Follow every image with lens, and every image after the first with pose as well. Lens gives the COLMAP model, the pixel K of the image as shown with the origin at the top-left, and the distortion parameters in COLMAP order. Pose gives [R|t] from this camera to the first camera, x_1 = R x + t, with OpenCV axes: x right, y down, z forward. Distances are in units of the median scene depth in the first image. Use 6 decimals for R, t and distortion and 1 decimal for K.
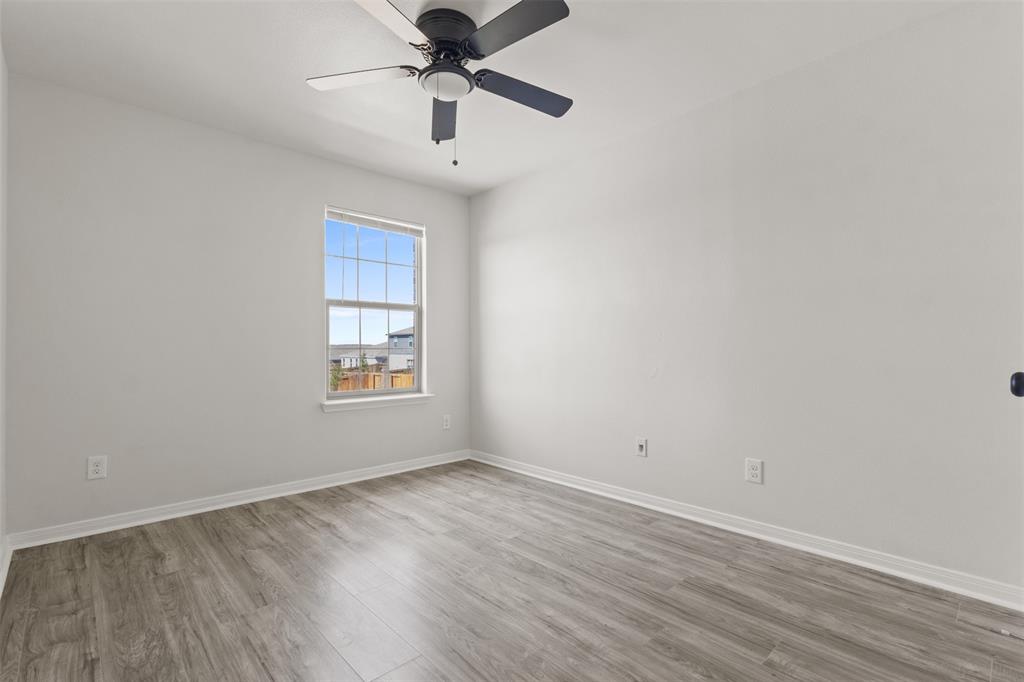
lens RADIAL K [[469.9, 0, 510.9], [0, 469.9, 339.1], [0, 0, 1]] dist [0.002430, -0.000141]
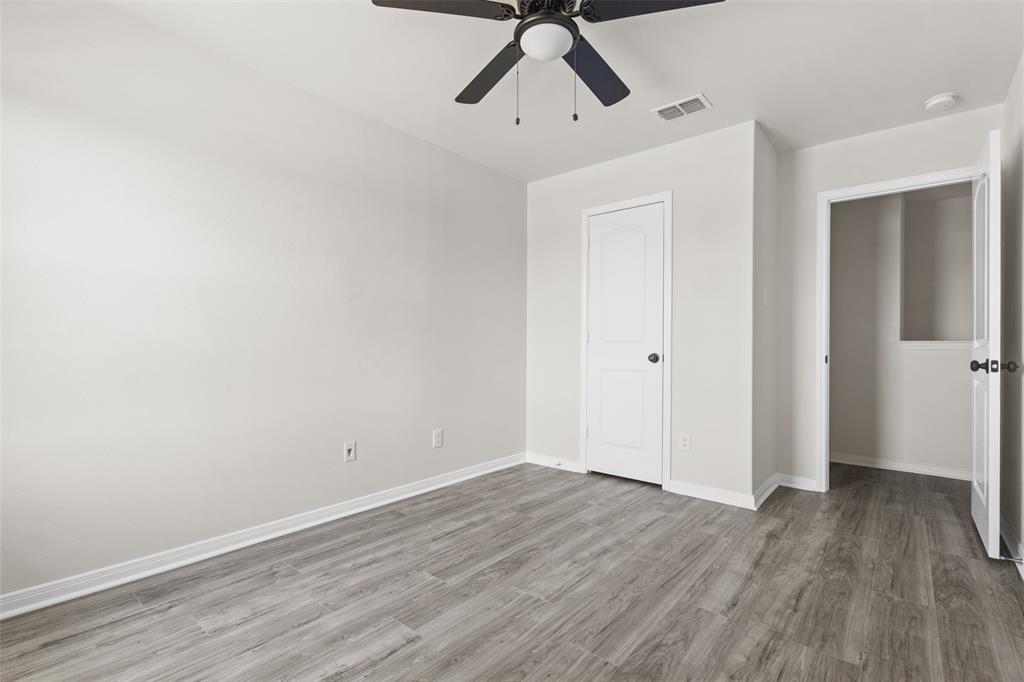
lens RADIAL K [[469.9, 0, 510.7], [0, 469.9, 347.1], [0, 0, 1]] dist [0.002430, -0.000141]
pose [[-0.118265, -0.000292, 0.992982, -0.823104], [-0.024457, 0.999697, -0.002619, 0.025941], [-0.992681, -0.024596, -0.118237, 0.980071]]
